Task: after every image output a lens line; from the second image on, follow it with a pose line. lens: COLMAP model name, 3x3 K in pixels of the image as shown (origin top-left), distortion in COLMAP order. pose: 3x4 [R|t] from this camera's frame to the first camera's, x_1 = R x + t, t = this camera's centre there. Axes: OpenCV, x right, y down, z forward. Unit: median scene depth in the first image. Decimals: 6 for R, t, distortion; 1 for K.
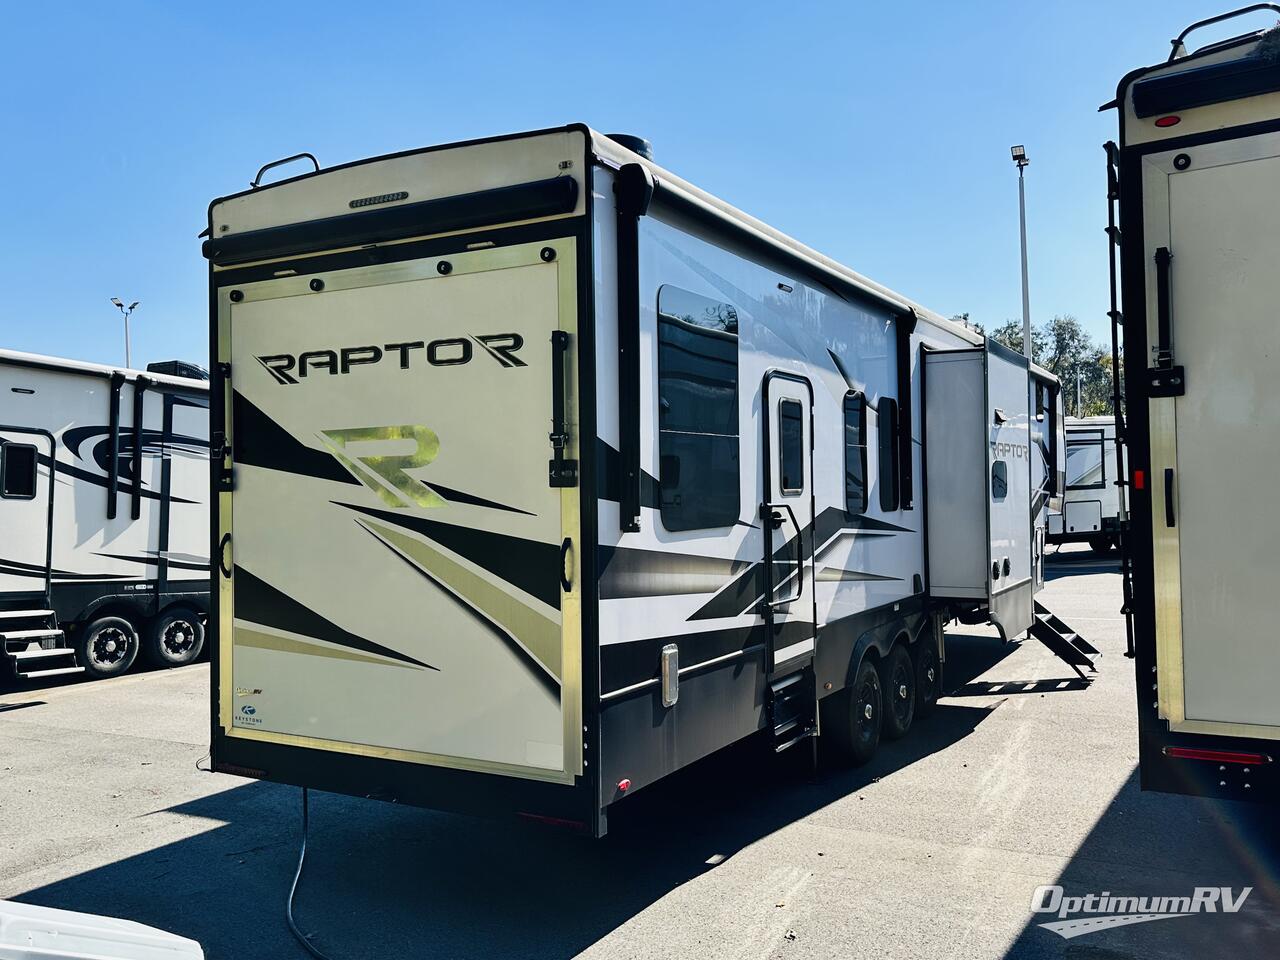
lens RADIAL K [[1082.5, 0, 641.2], [0, 1082.5, 477.3], [0, 0, 1]] dist [0.086223, -0.008230]
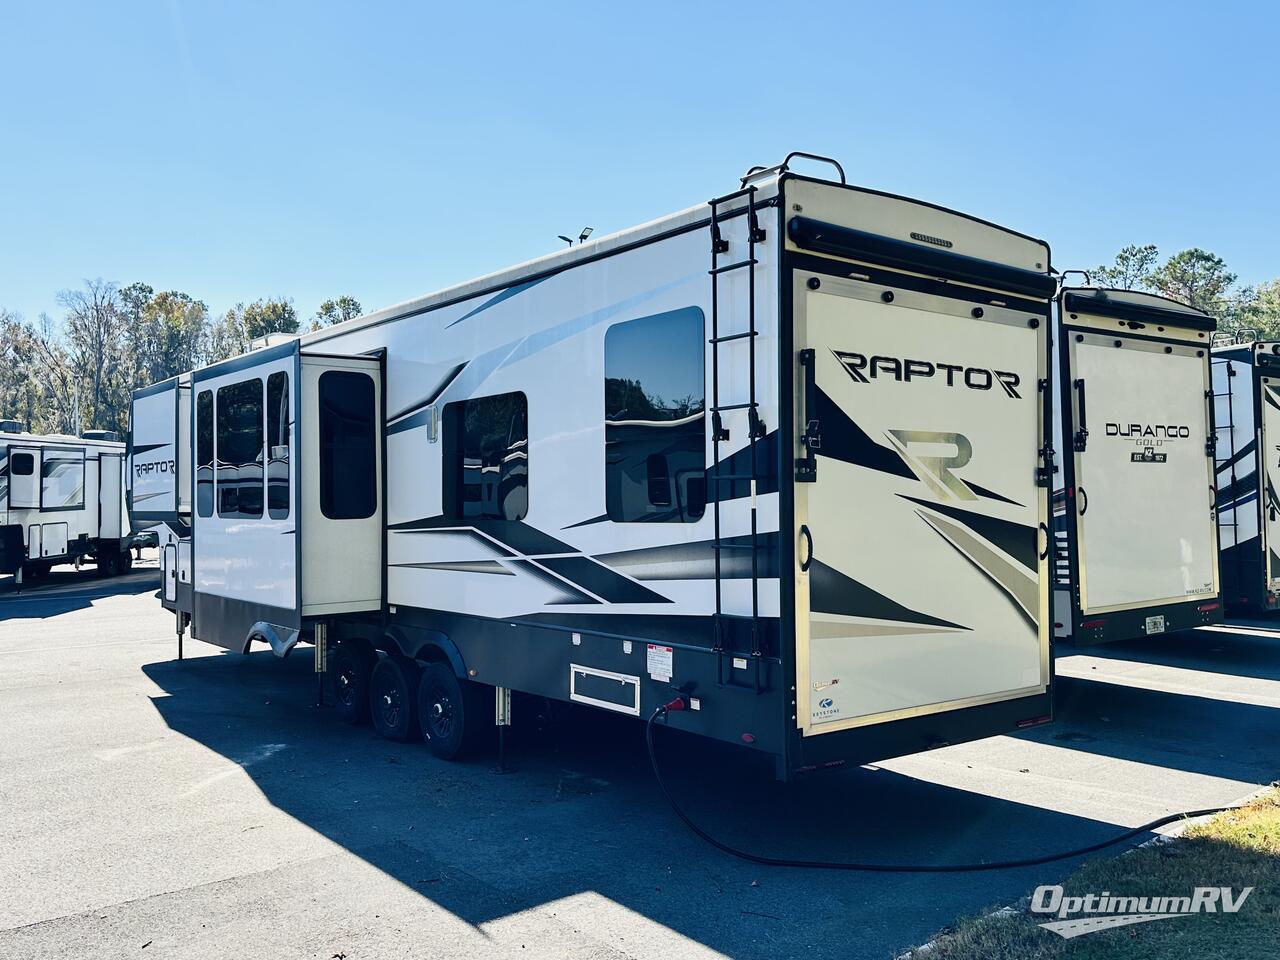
lens RADIAL K [[1082.5, 0, 640.8], [0, 1082.5, 478.8], [0, 0, 1]] dist [0.086223, -0.008230]
pose [[0.373357, 0.035809, 0.926996, -1.425287], [-0.012040, 0.999358, -0.033754, 0.047422], [-0.927610, 0.001441, 0.373548, 0.838225]]
